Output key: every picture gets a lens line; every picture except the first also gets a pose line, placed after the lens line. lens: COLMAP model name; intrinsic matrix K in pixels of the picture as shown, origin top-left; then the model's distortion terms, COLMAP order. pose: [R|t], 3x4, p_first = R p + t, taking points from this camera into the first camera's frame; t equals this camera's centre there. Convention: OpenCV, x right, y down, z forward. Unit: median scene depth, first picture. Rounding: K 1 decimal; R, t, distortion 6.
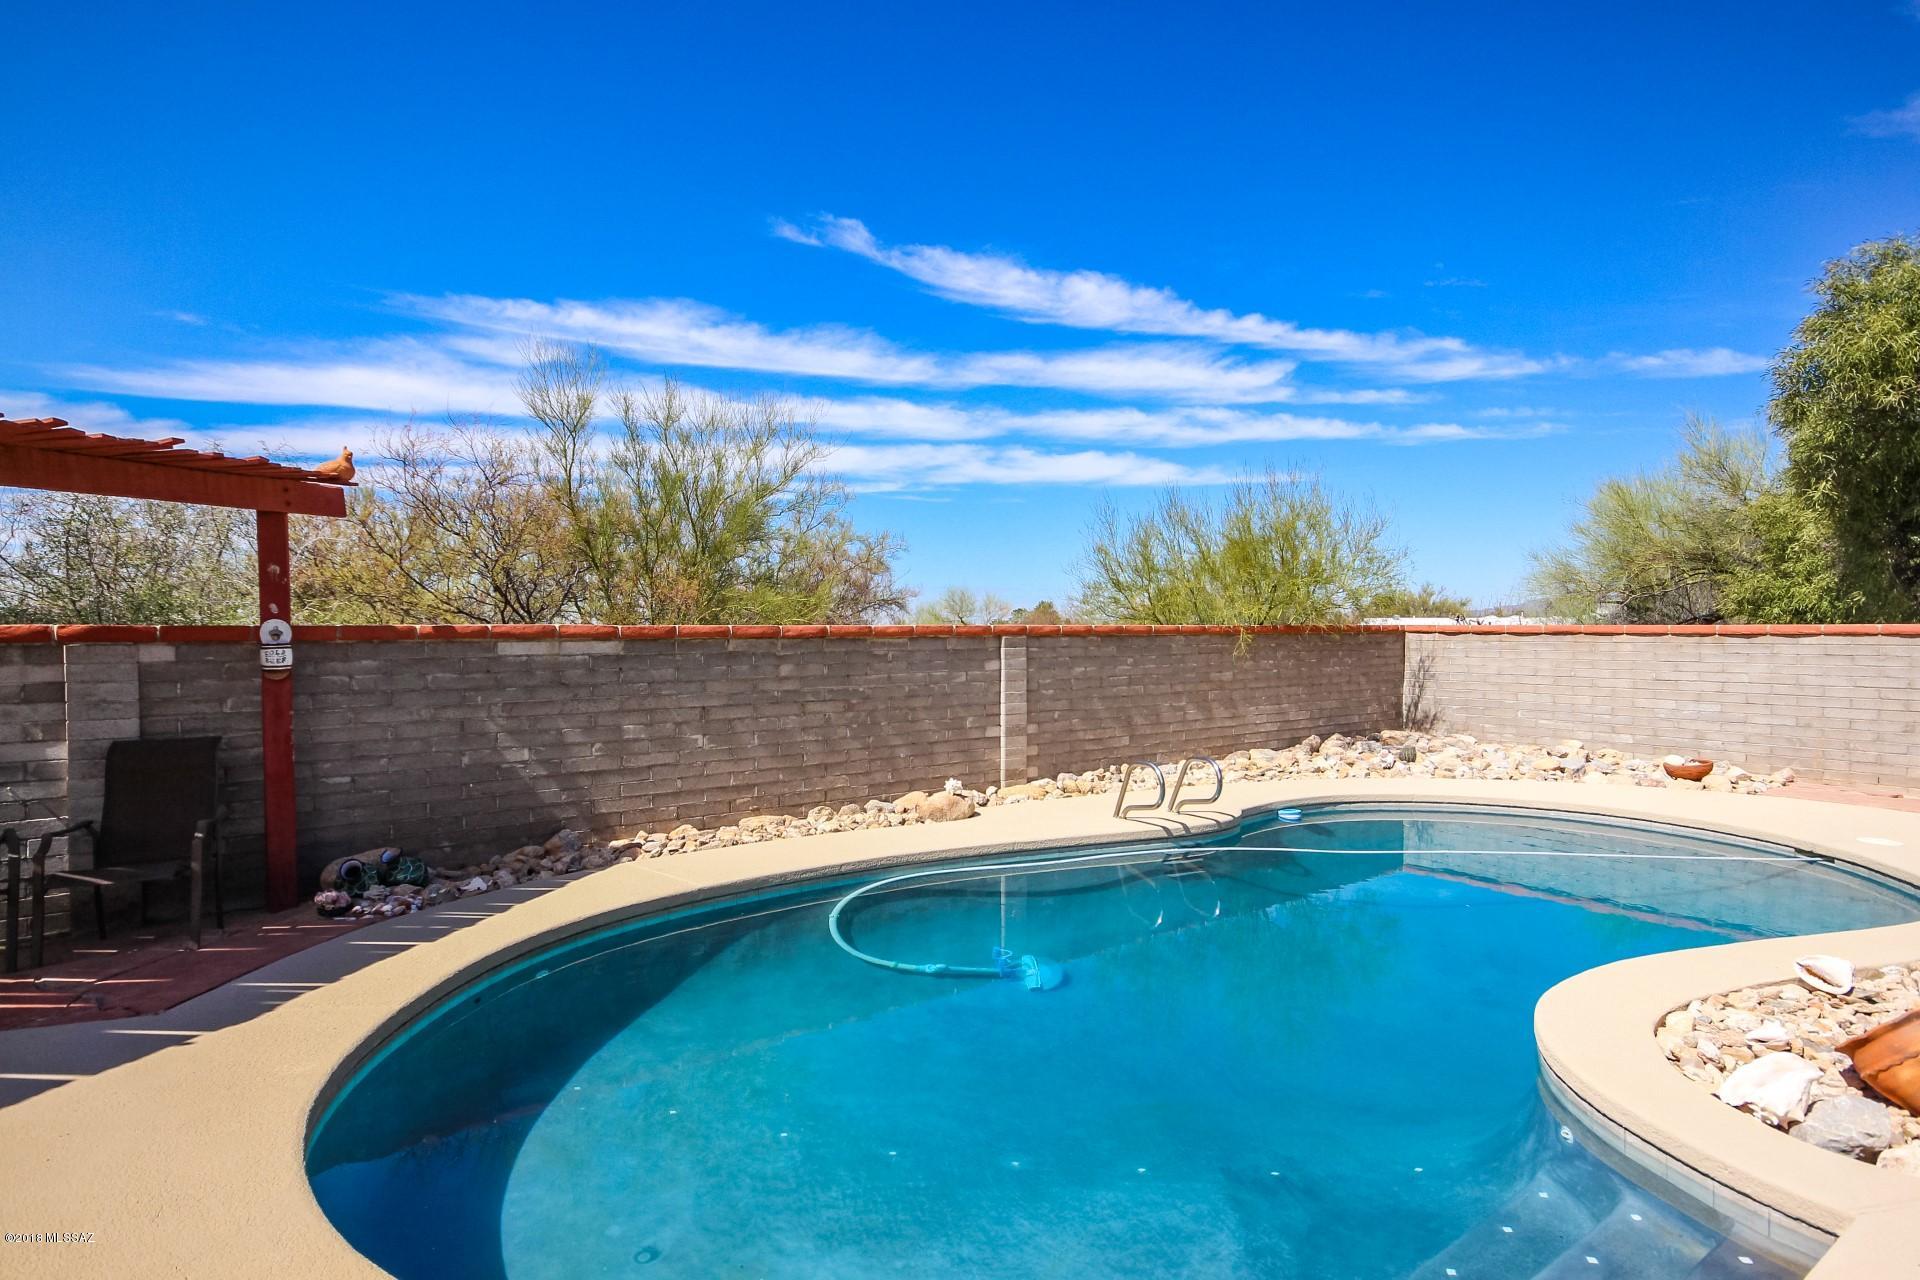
lens RADIAL K [[1063.2, 0, 964.6], [0, 1063.2, 634.7], [0, 0, 1]] dist [0.014724, 0.002726]
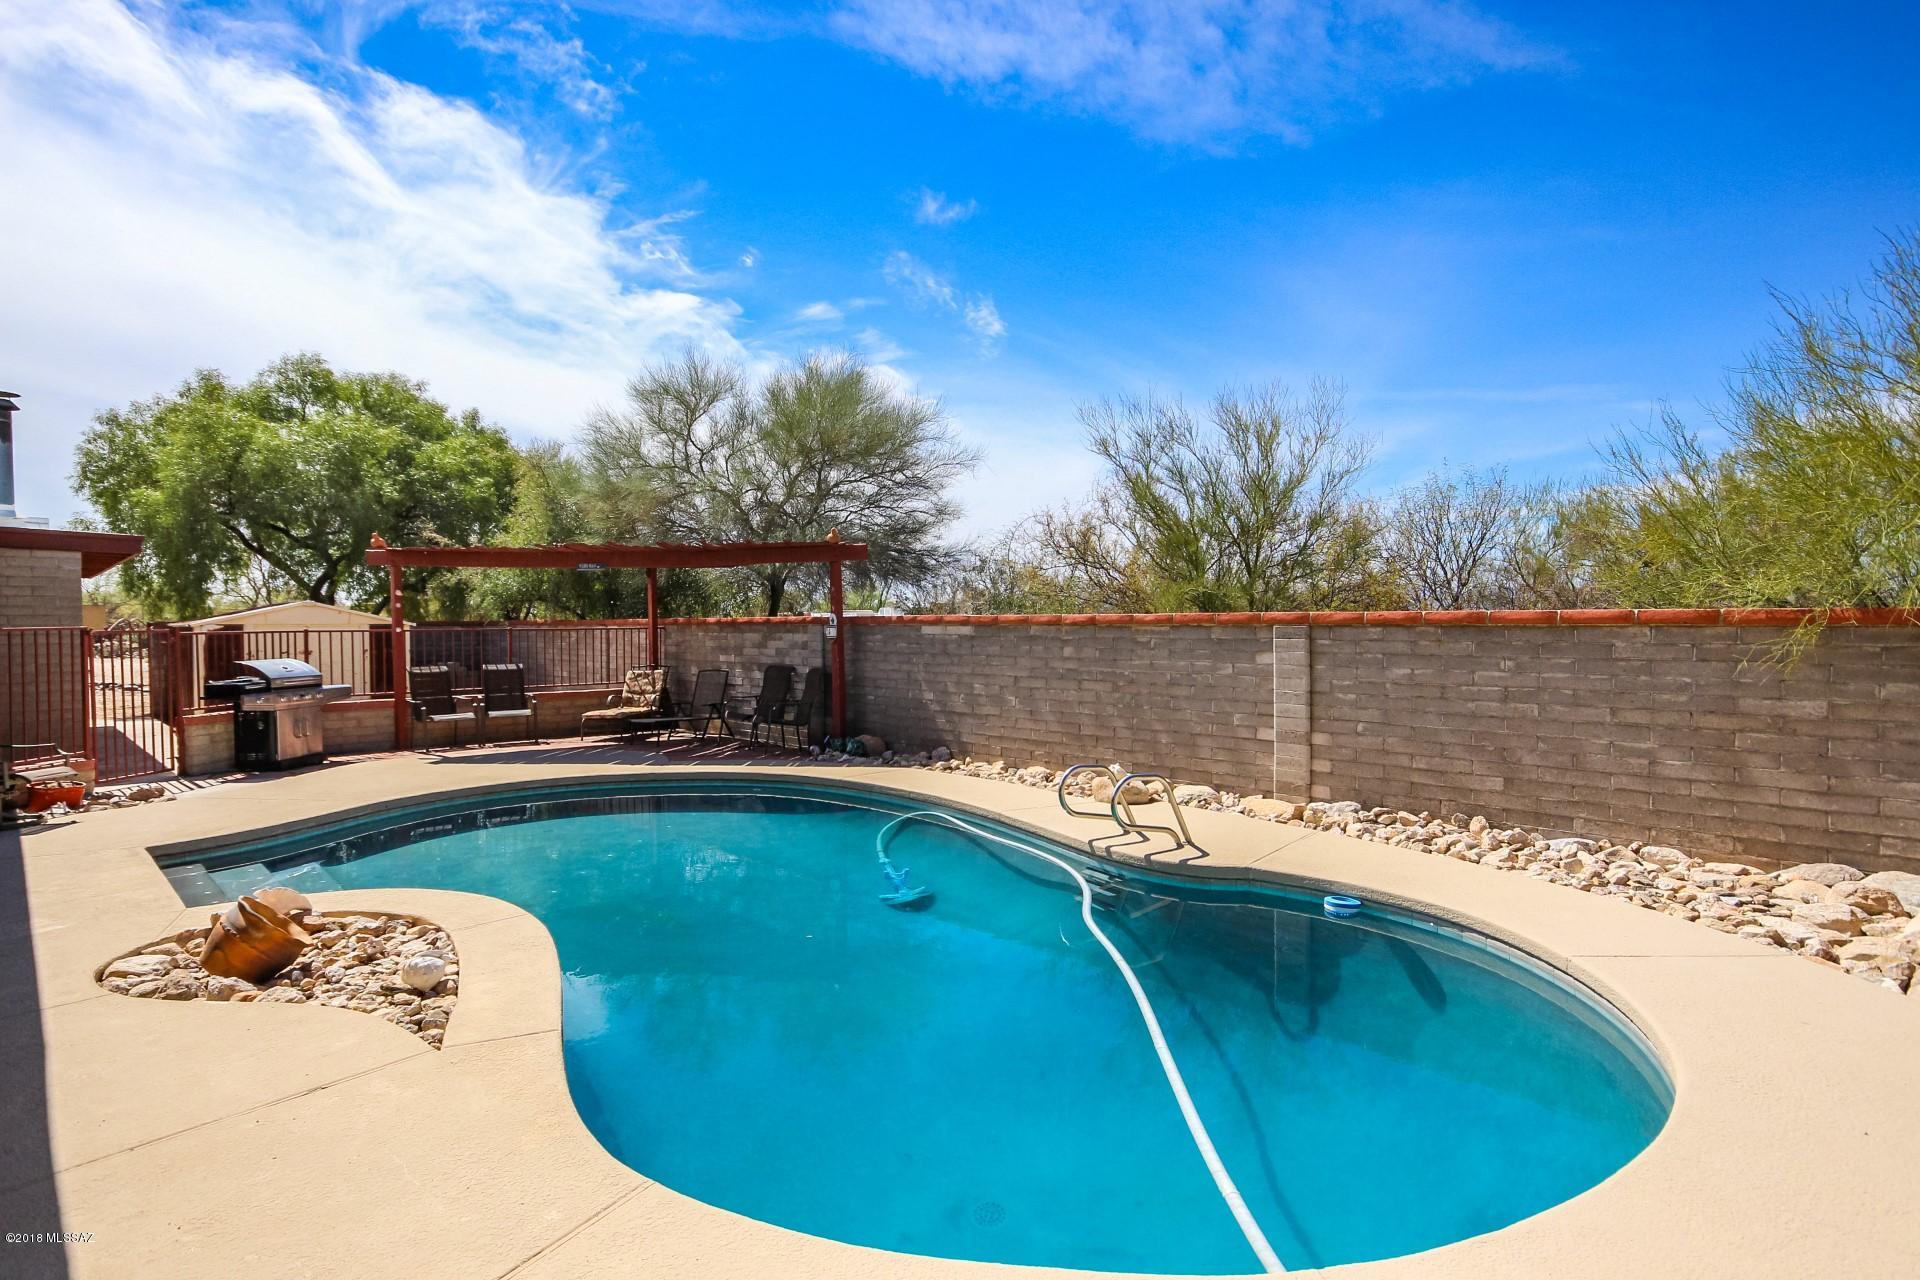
lens RADIAL K [[1063.2, 0, 962.1], [0, 1063.2, 629.2], [0, 0, 1]] dist [0.014724, 0.002726]
pose [[0.076452, 0.012609, -0.996994, 0.962693], [-0.000162, 0.999920, 0.012633, -0.006835], [0.997073, -0.000805, 0.076448, 0.747745]]
